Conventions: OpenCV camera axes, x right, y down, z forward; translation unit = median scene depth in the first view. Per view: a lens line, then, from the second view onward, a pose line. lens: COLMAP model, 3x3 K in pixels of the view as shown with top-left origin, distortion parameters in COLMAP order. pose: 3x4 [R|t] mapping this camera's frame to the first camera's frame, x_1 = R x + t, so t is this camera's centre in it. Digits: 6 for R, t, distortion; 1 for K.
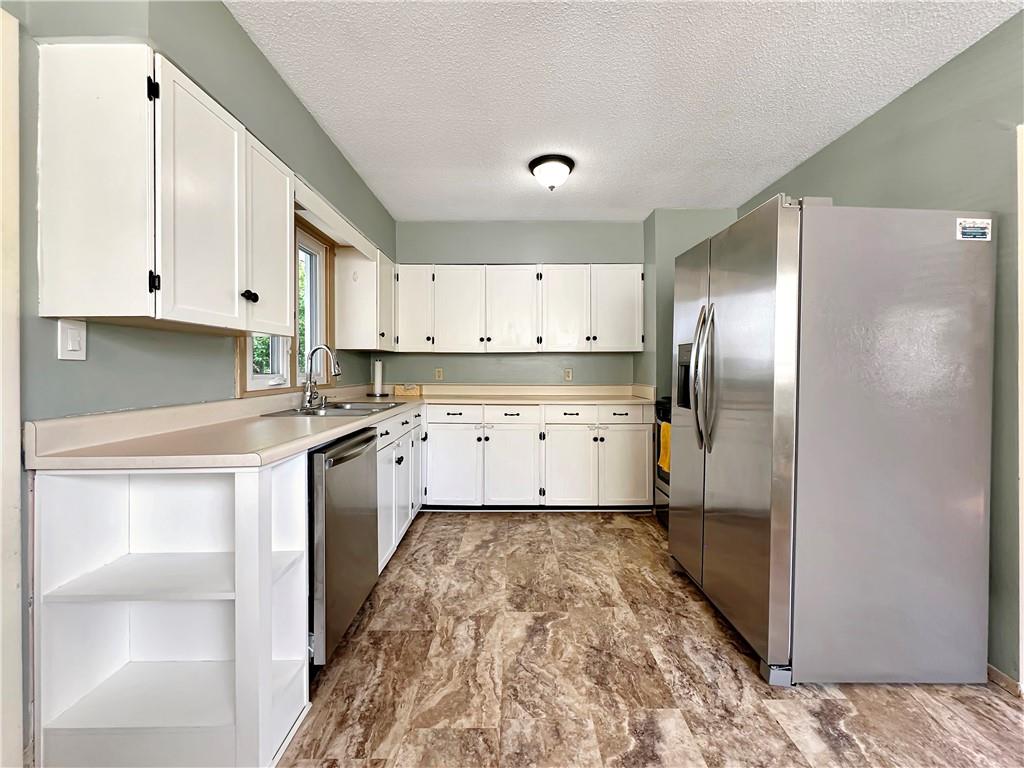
lens RADIAL K [[417.3, 0, 510.3], [0, 417.3, 374.7], [0, 0, 1]] dist [-0.000045, 0.000388]
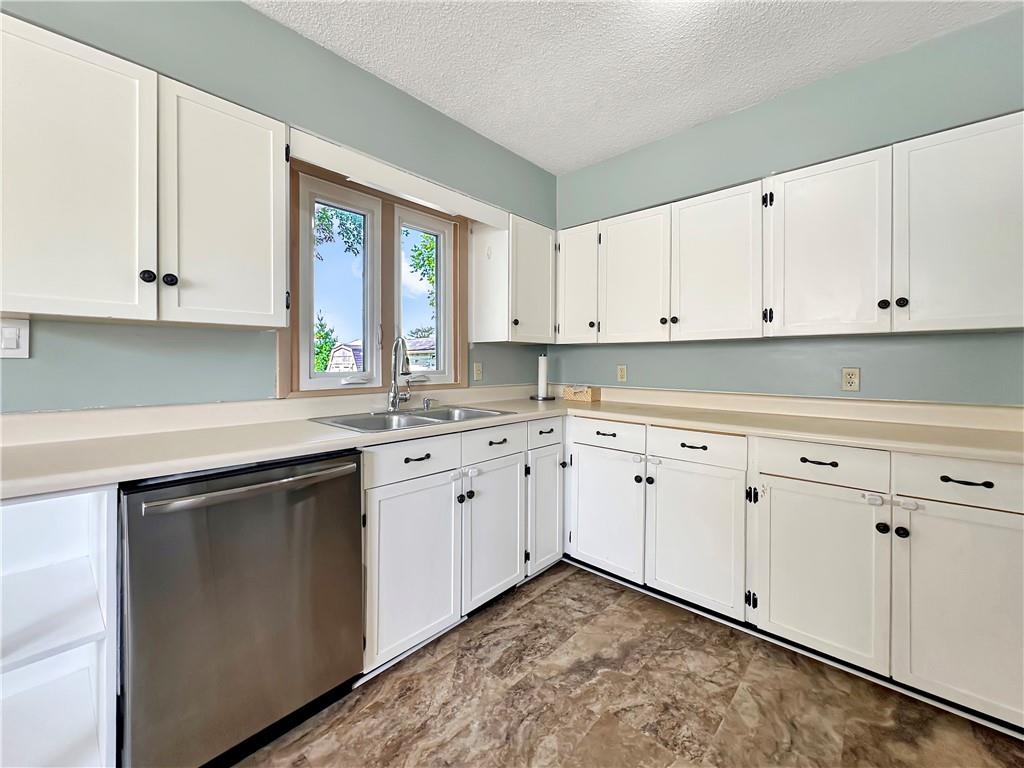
lens RADIAL K [[417.3, 0, 521.6], [0, 417.3, 367.3], [0, 0, 1]] dist [-0.000045, 0.000388]
pose [[0.747758, 0.009972, -0.663897, 0.219179], [-0.013512, 0.999909, -0.000200, -0.011828], [0.663834, 0.009120, 0.747824, 0.425705]]
